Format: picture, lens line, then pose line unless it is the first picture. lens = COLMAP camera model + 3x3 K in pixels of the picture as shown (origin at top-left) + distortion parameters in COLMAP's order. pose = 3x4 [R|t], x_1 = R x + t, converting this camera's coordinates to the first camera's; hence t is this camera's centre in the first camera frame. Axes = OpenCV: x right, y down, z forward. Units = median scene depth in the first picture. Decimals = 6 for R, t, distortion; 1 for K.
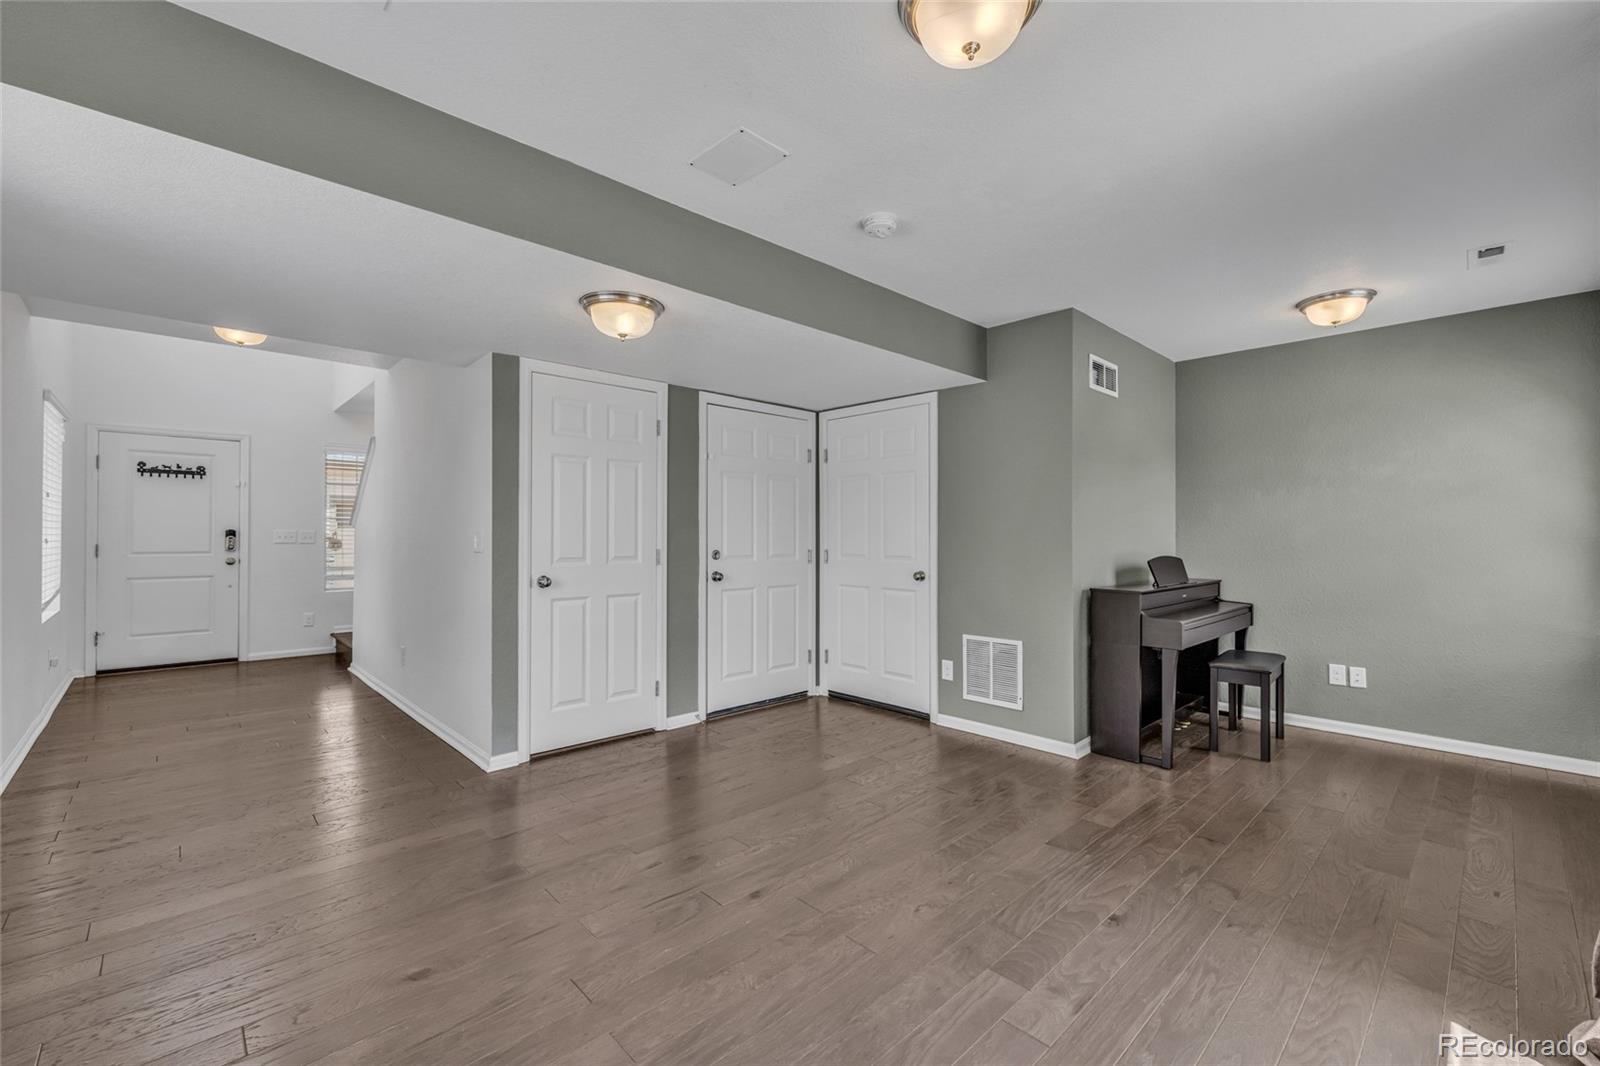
lens RADIAL K [[682.6, 0, 792.7], [0, 682.6, 527.2], [0, 0, 1]] dist [-0.004891, -0.000005]
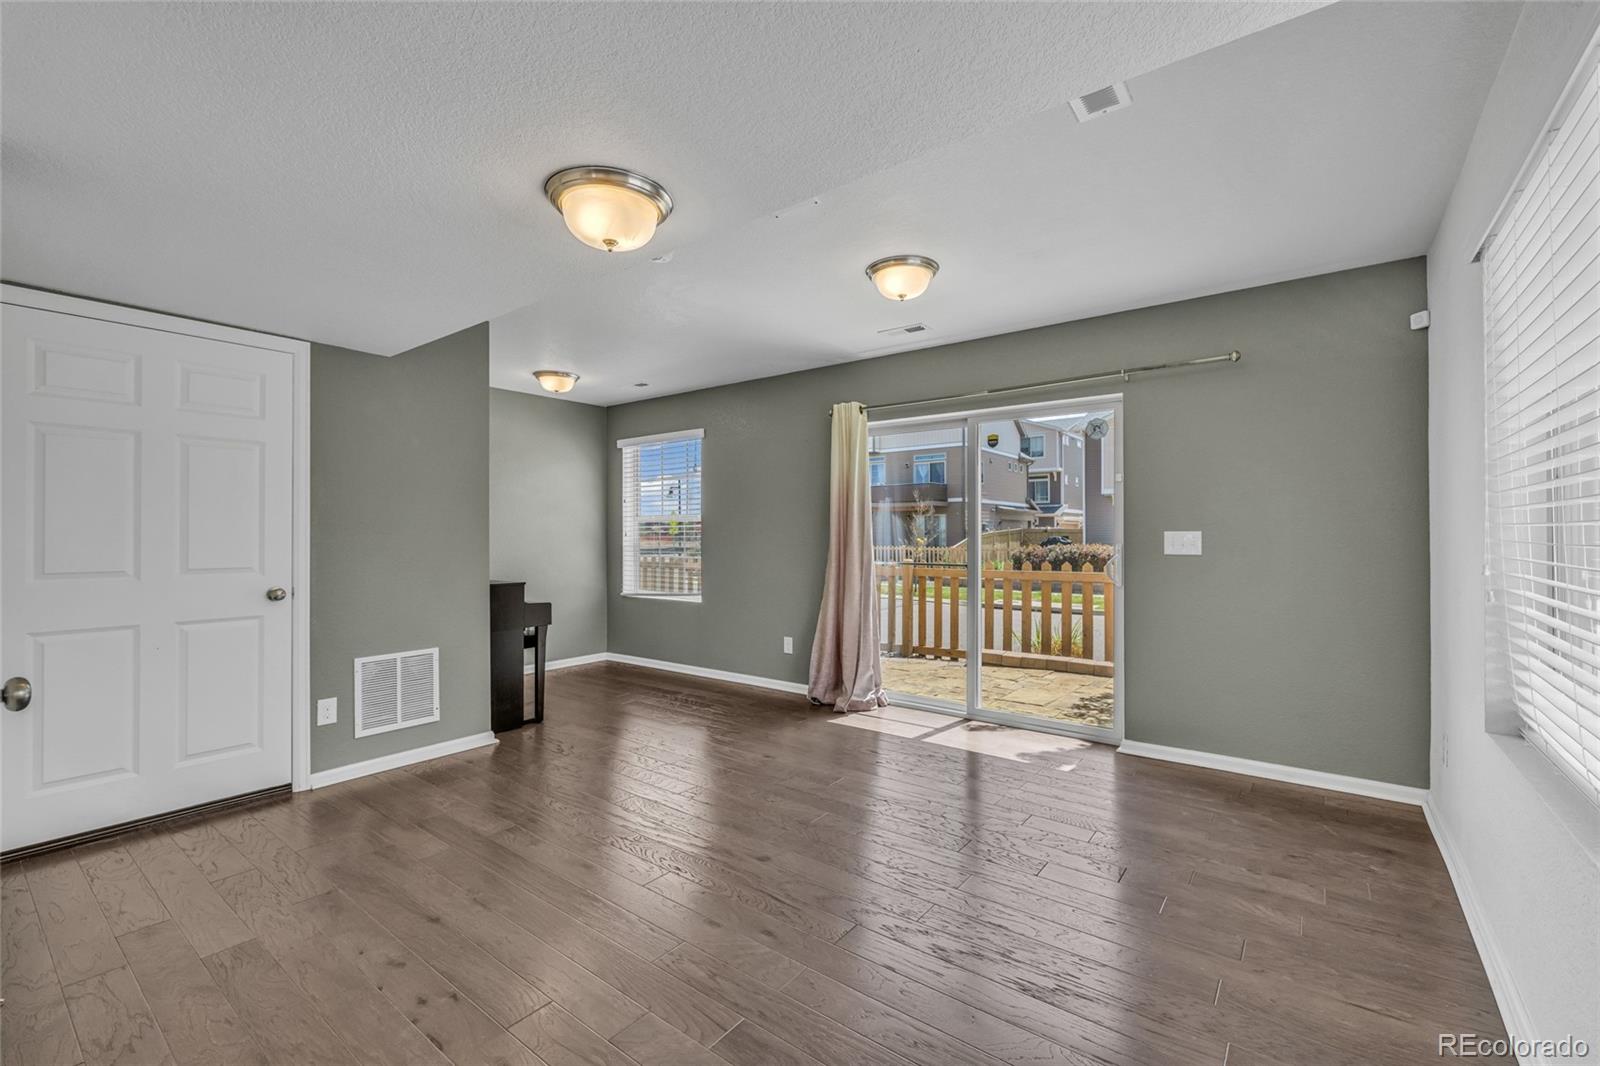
lens RADIAL K [[682.6, 0, 788.5], [0, 682.6, 536.7], [0, 0, 1]] dist [-0.004891, -0.000005]
pose [[-0.159924, -0.000323, 0.987129, -0.621197], [-0.003100, 0.999995, -0.000175, 0.011468], [-0.987124, -0.003088, -0.159924, 0.619326]]
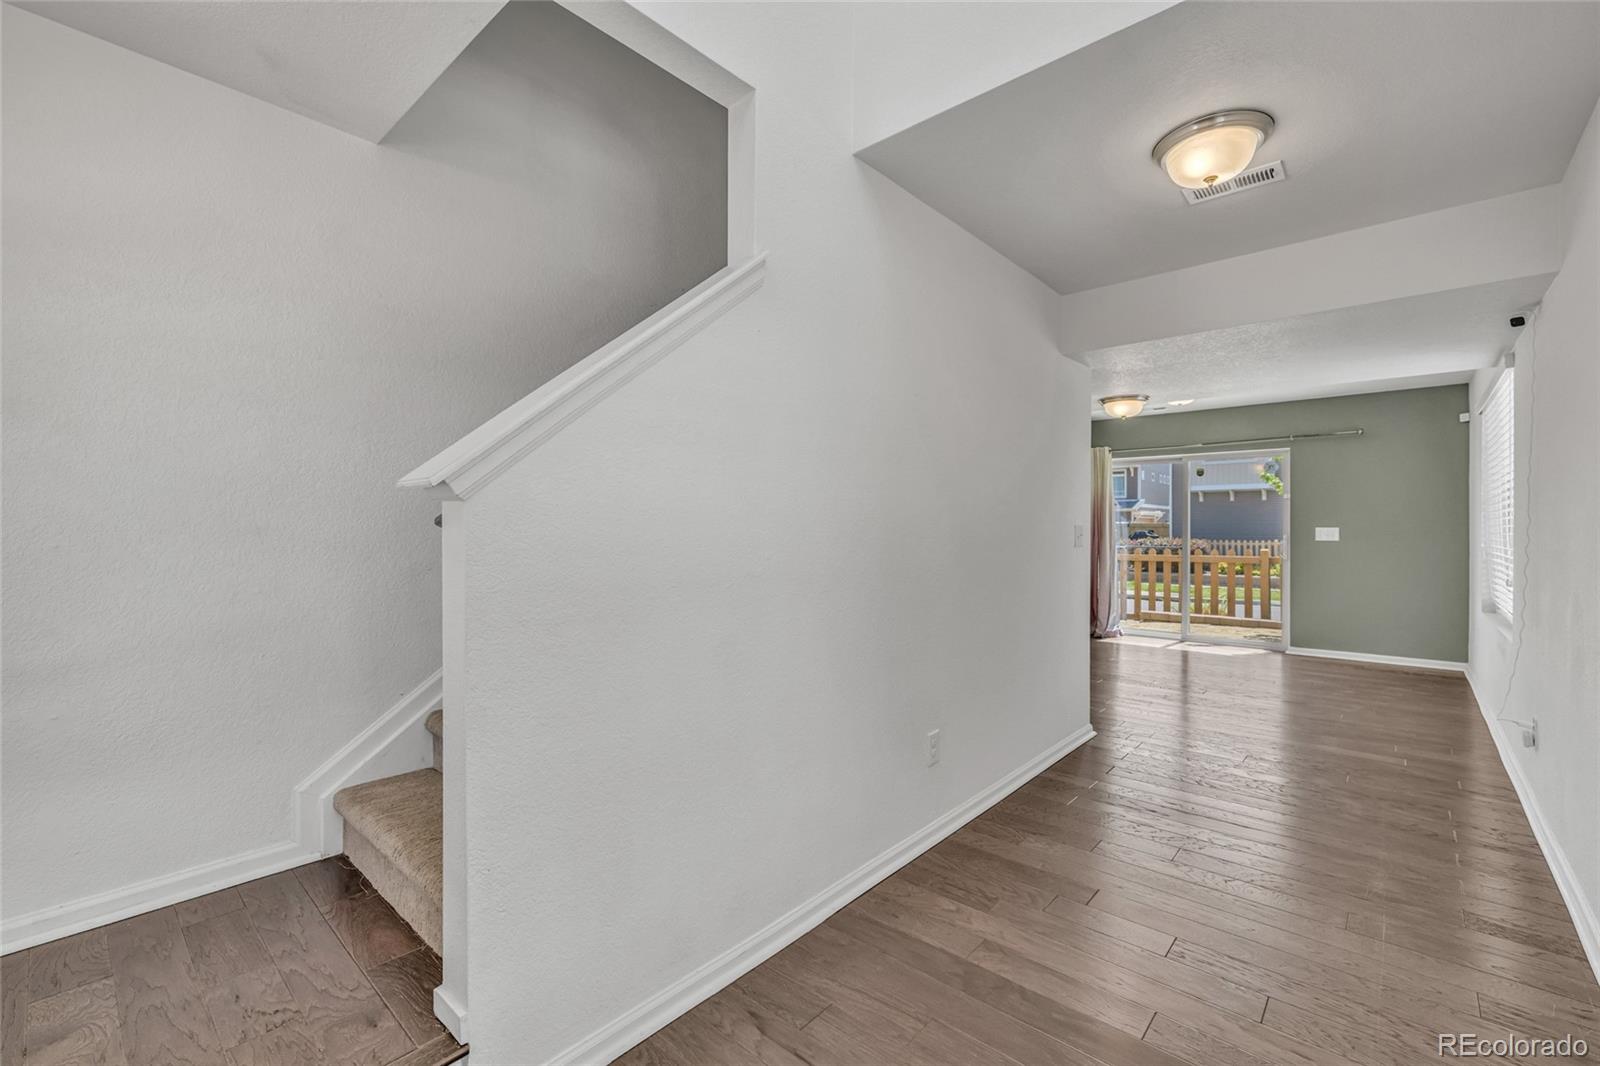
lens RADIAL K [[682.6, 0, 803.0], [0, 682.6, 534.0], [0, 0, 1]] dist [-0.004891, -0.000005]
pose [[-0.099860, -0.006241, 0.994982, -1.269343], [-0.005824, 0.999967, 0.005687, 0.015591], [-0.994984, -0.005226, -0.099893, 1.330770]]
